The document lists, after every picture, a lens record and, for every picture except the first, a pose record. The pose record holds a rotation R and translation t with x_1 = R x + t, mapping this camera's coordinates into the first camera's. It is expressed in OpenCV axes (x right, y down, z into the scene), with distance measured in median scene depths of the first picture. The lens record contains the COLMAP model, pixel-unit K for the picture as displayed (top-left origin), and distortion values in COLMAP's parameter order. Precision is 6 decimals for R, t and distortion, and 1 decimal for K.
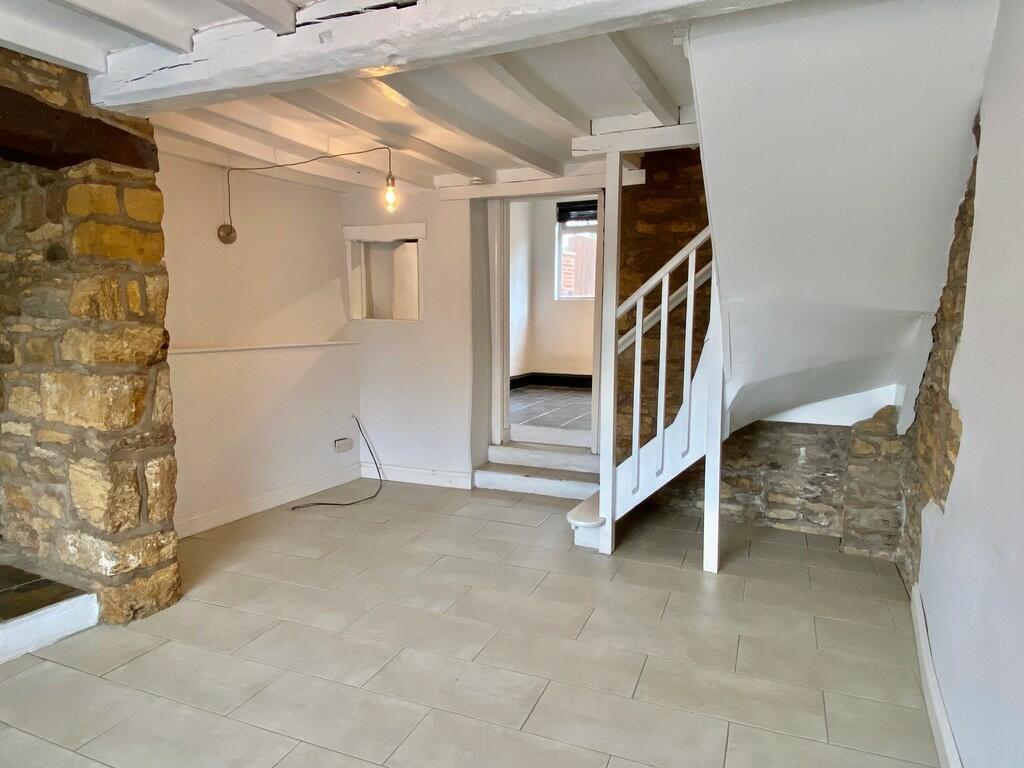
lens RADIAL K [[647.5, 0, 514.6], [0, 647.5, 389.0], [0, 0, 1]] dist [0.032574, -0.036824]
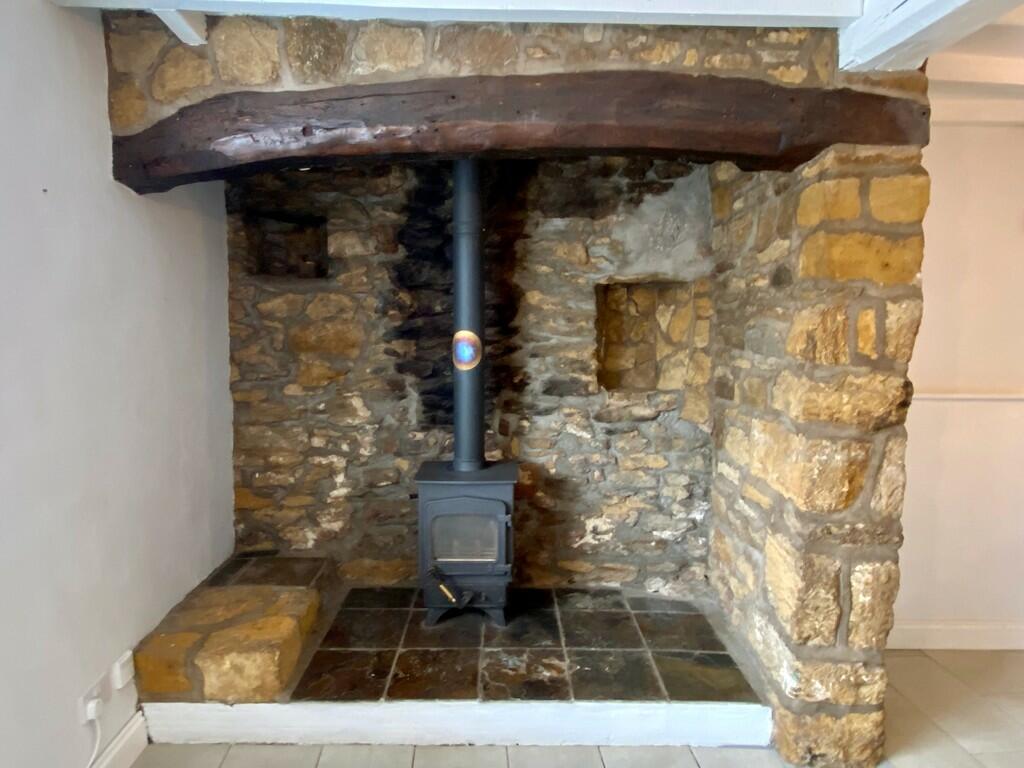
lens RADIAL K [[647.5, 0, 501.4], [0, 647.5, 384.7], [0, 0, 1]] dist [0.032574, -0.036824]
pose [[0.449477, 0.093547, -0.888380, -0.128468], [-0.106230, 0.993042, 0.050821, -0.078111], [0.886953, 0.071530, 0.456287, 0.328853]]
